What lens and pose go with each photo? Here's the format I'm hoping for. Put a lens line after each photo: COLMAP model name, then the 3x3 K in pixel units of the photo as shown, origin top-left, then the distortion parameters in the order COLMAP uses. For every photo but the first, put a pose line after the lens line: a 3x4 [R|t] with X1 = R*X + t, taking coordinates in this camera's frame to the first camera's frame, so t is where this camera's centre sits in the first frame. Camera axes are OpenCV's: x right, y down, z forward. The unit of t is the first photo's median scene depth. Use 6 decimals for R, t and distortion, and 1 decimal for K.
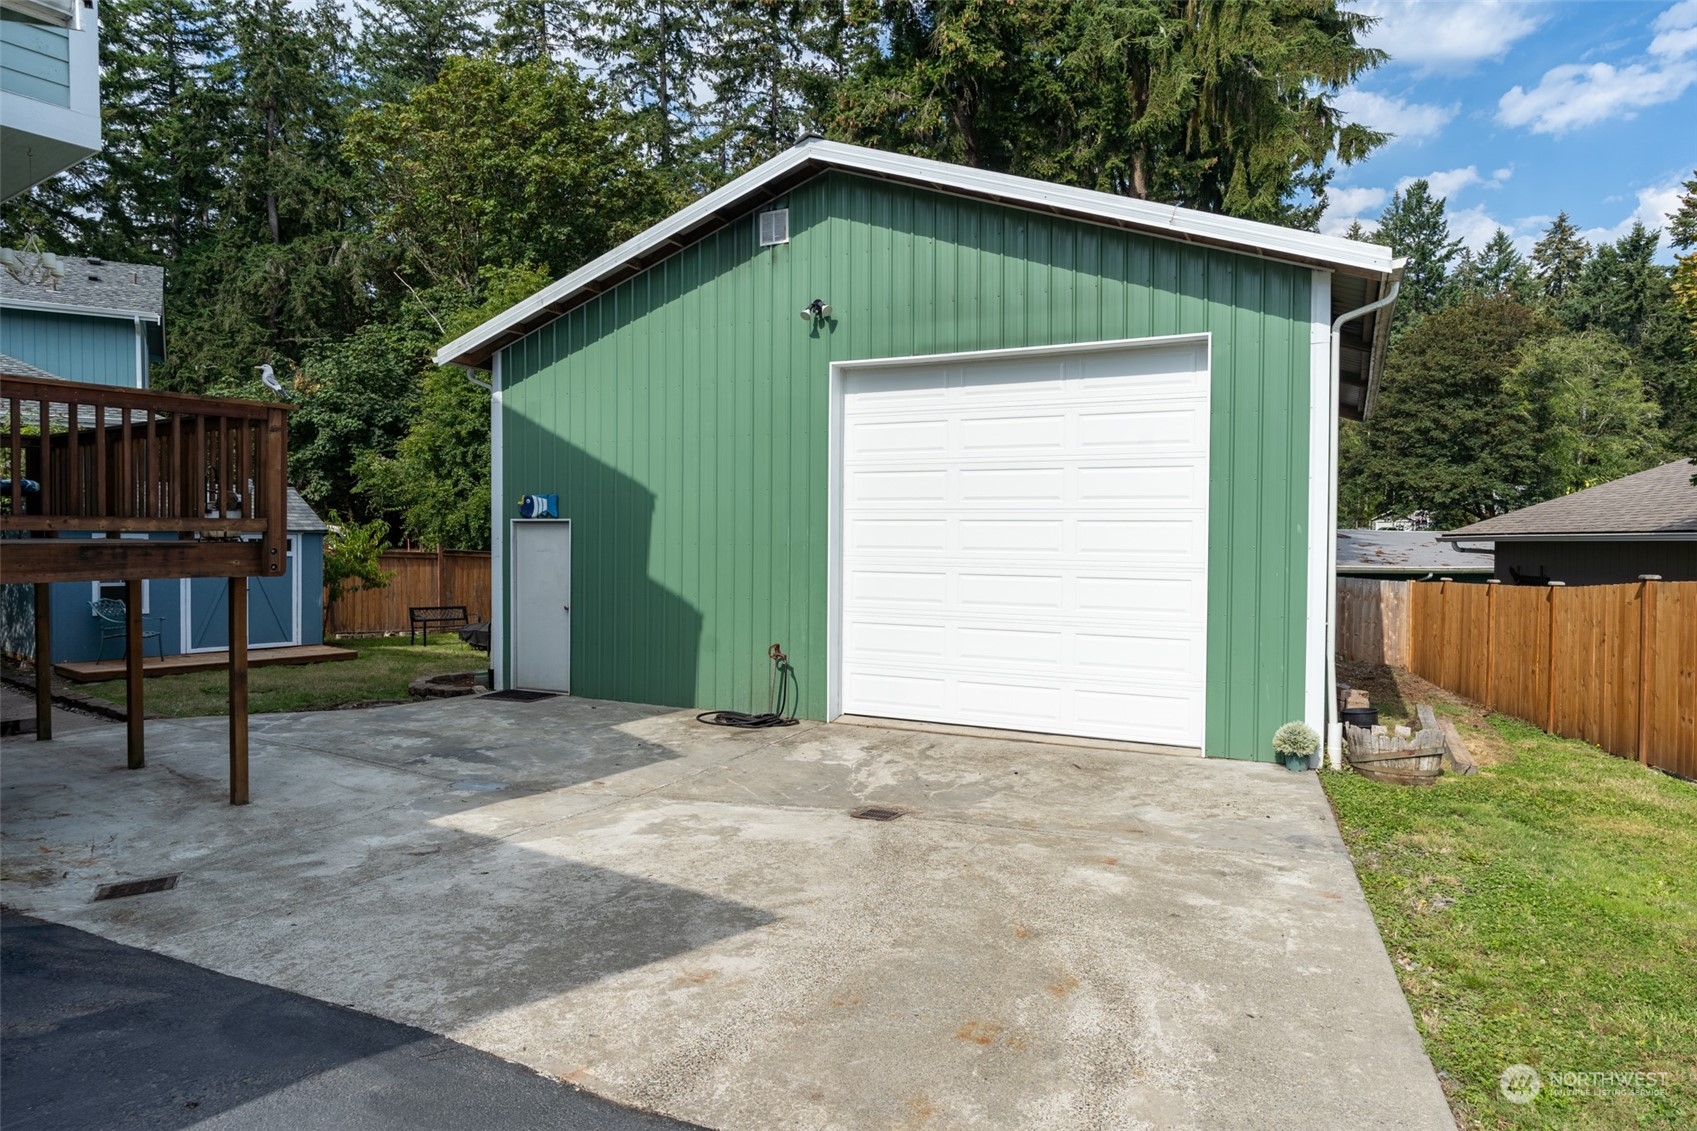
lens RADIAL K [[1008.1, 0, 832.1], [0, 1008.1, 564.3], [0, 0, 1]] dist [0.009874, 0.002273]
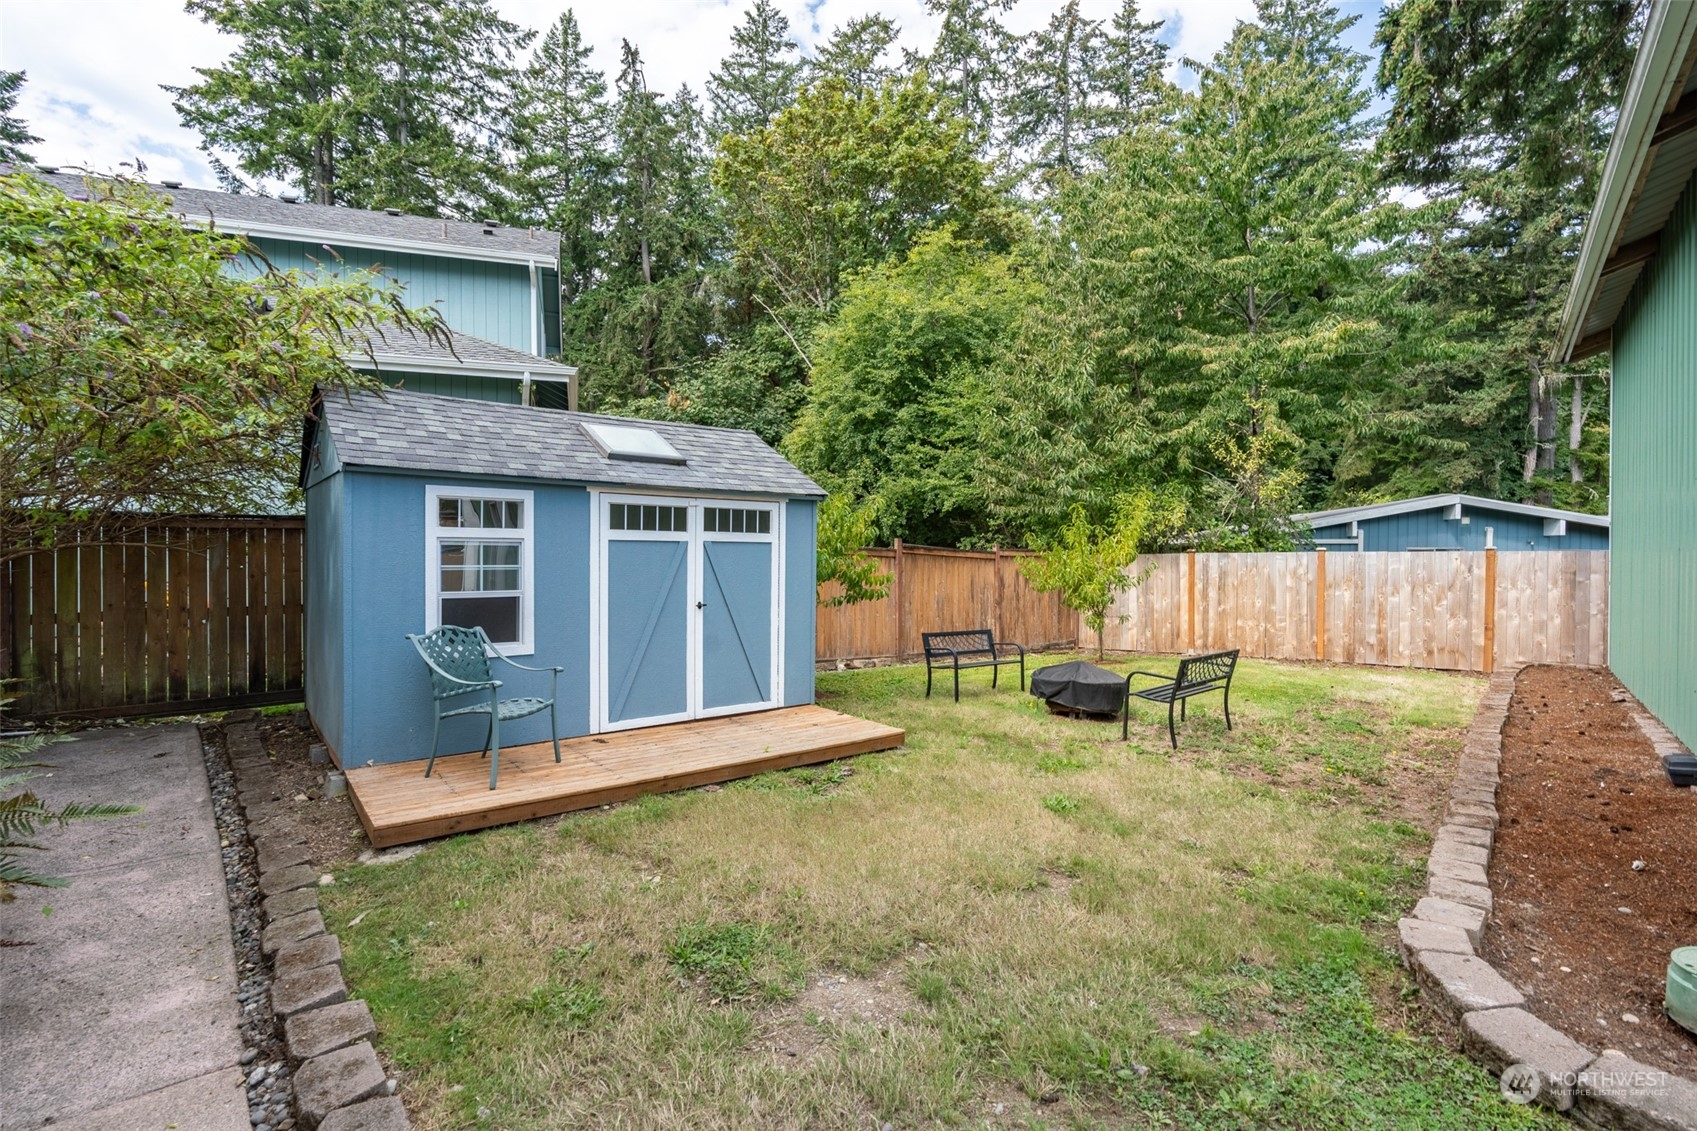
lens RADIAL K [[793.2, 0, 848.5], [0, 793.2, 565.5], [0, 0, 1]] dist [-0.002627, -0.000025]
pose [[0.973281, -0.002618, -0.229604, -0.395265], [-0.000231, 0.999923, -0.012380, 0.009699], [0.229619, 0.012102, 0.973205, 0.596735]]
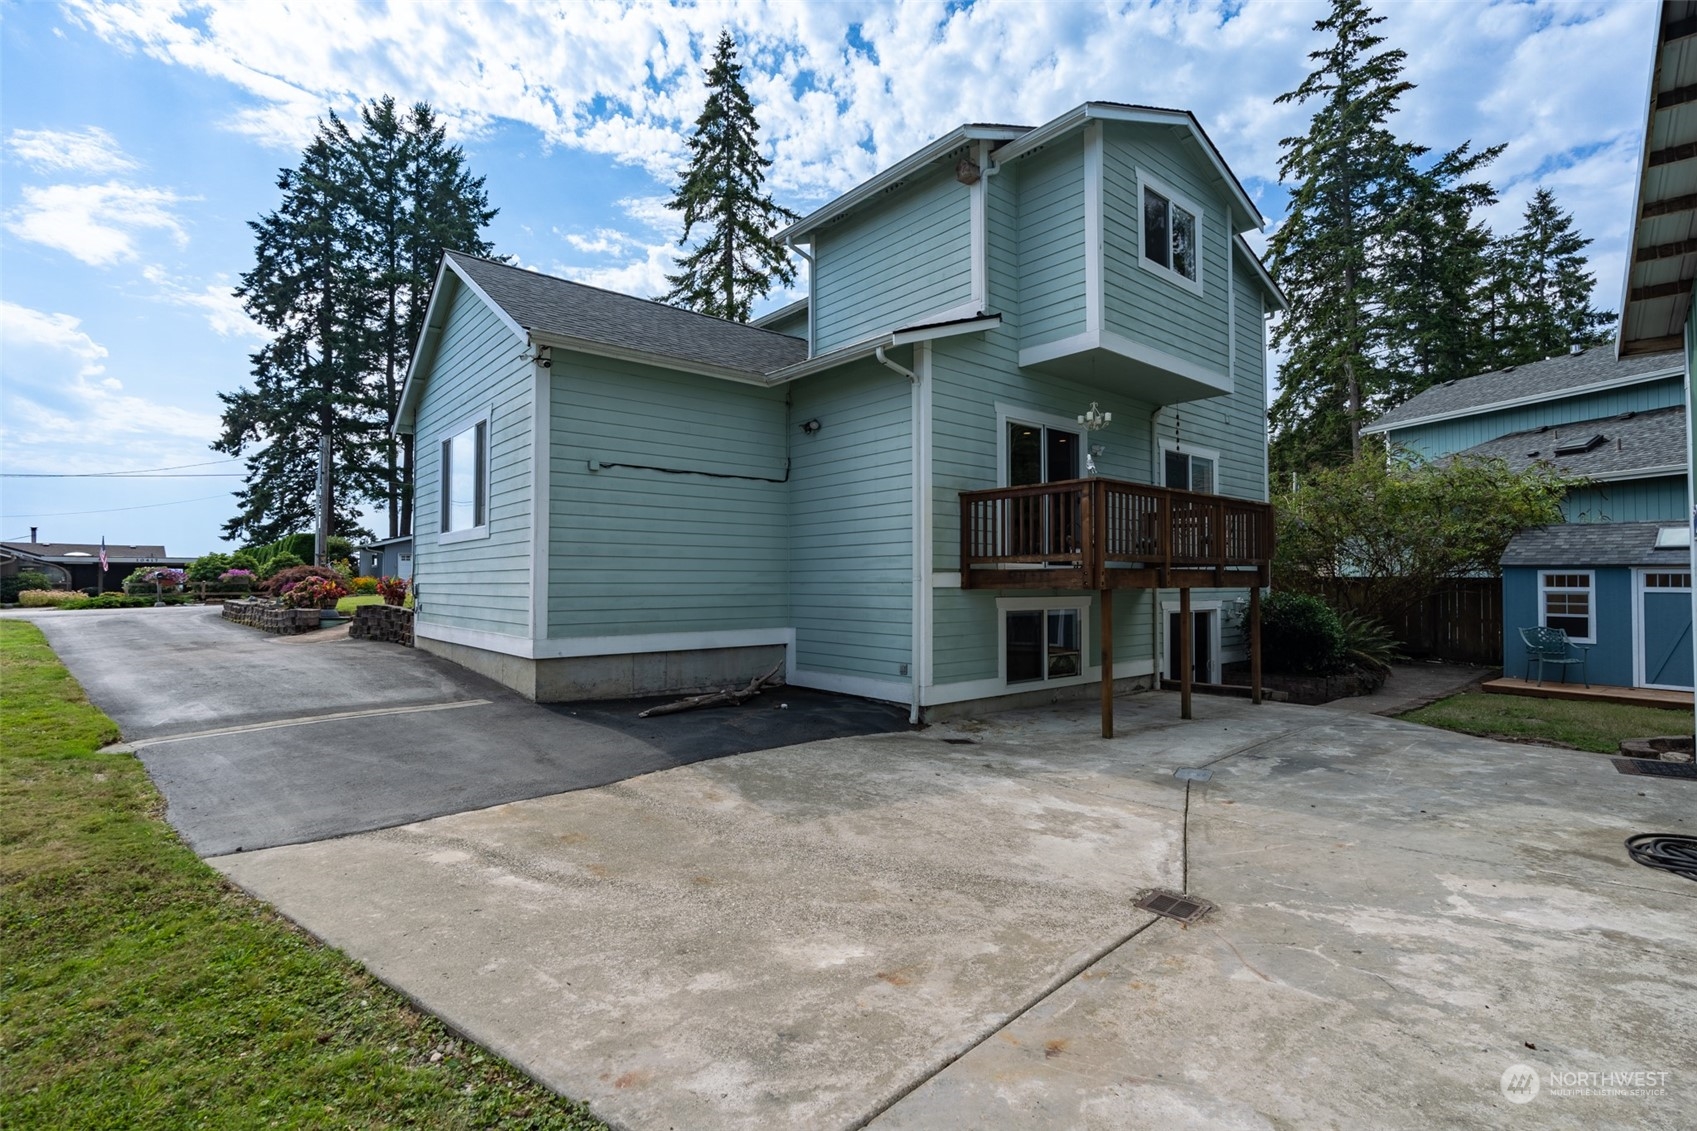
lens RADIAL K [[793.2, 0, 848.5], [0, 793.2, 565.5], [0, 0, 1]] dist [-0.002627, -0.000025]
pose [[-0.241773, -0.030112, -0.969865, 0.295864], [-0.026496, 0.999351, -0.024422, 0.006266], [0.969971, 0.019793, -0.242414, 0.390173]]
